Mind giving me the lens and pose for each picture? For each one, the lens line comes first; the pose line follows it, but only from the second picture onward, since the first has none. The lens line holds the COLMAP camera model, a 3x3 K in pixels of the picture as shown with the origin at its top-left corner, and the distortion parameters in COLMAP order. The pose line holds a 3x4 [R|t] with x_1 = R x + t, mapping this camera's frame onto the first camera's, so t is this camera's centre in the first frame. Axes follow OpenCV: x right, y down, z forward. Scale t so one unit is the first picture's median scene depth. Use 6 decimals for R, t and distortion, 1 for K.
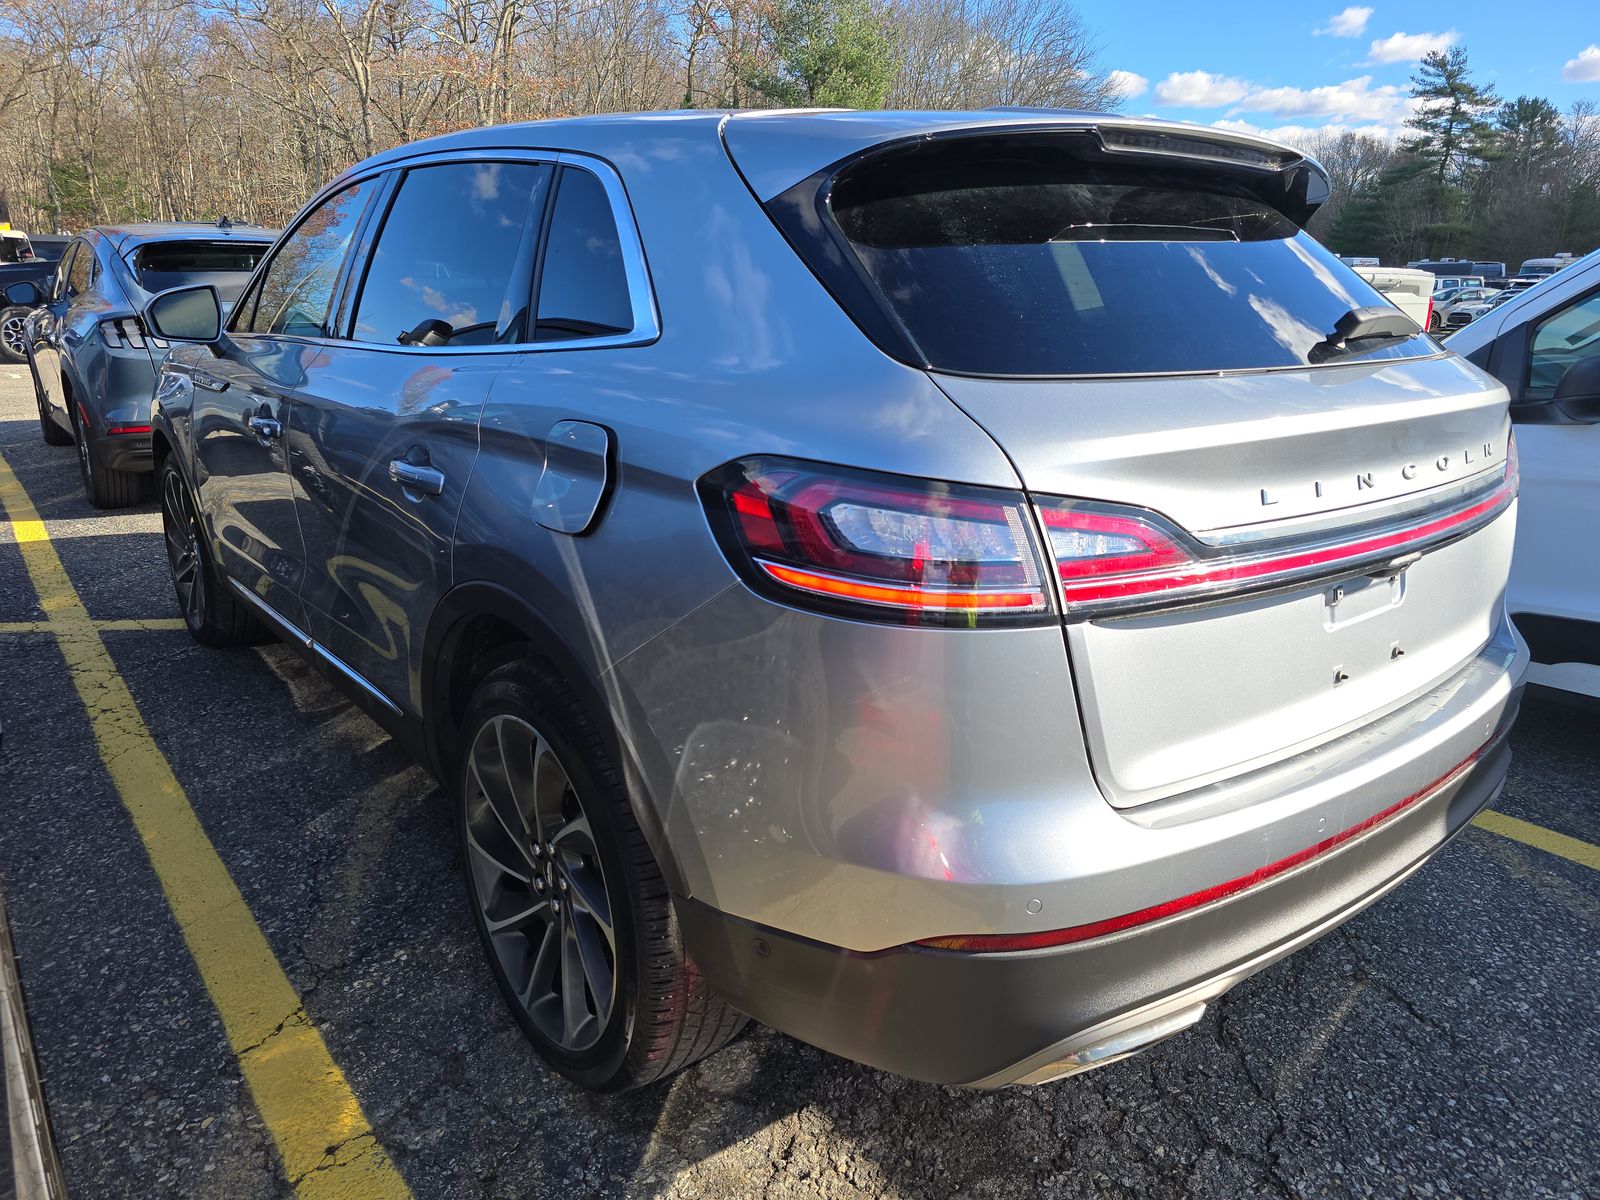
lens RADIAL K [[1080.9, 0, 796.2], [0, 1080.9, 612.6], [0, 0, 1]] dist [0.000133, -0.001282]
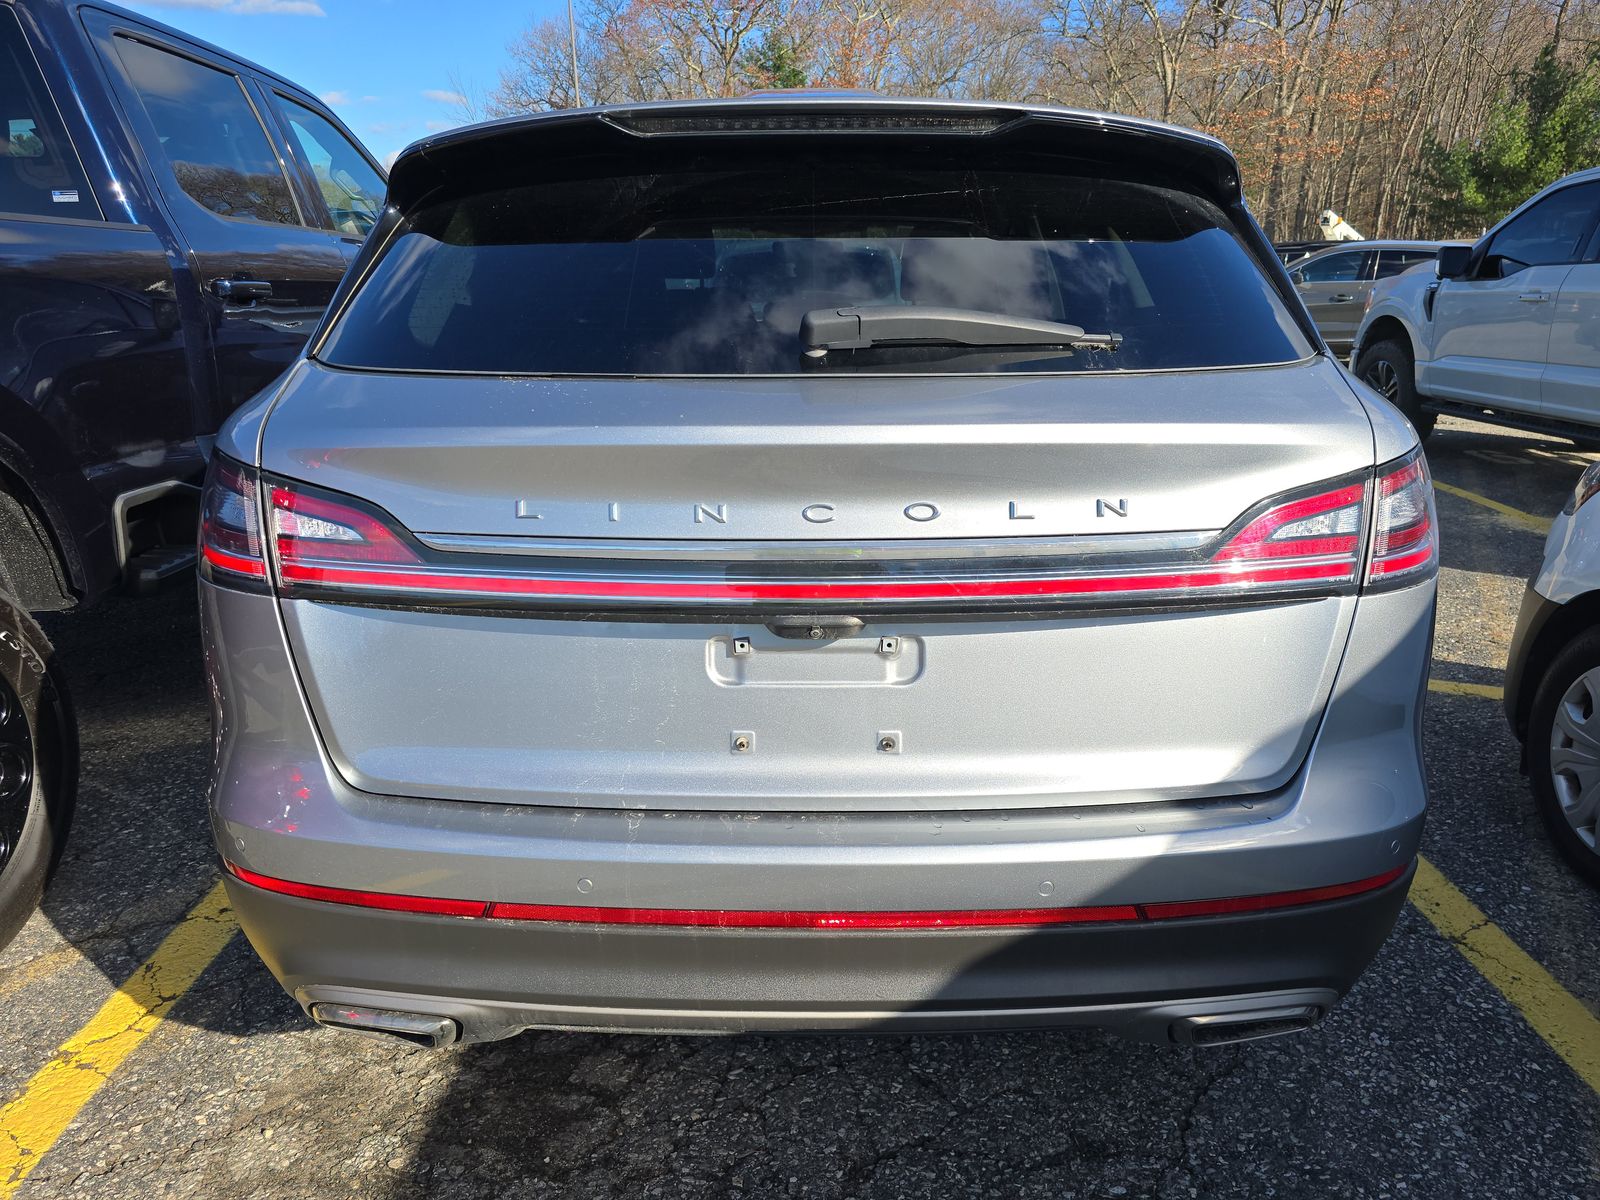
lens RADIAL K [[1080.9, 0, 794.7], [0, 1080.9, 597.6], [0, 0, 1]] dist [0.000133, -0.001282]
pose [[0.775818, 0.161470, -0.609945, 0.949892], [-0.166634, 0.984812, 0.048759, -0.092088], [0.608555, 0.063809, 0.790942, 0.329833]]
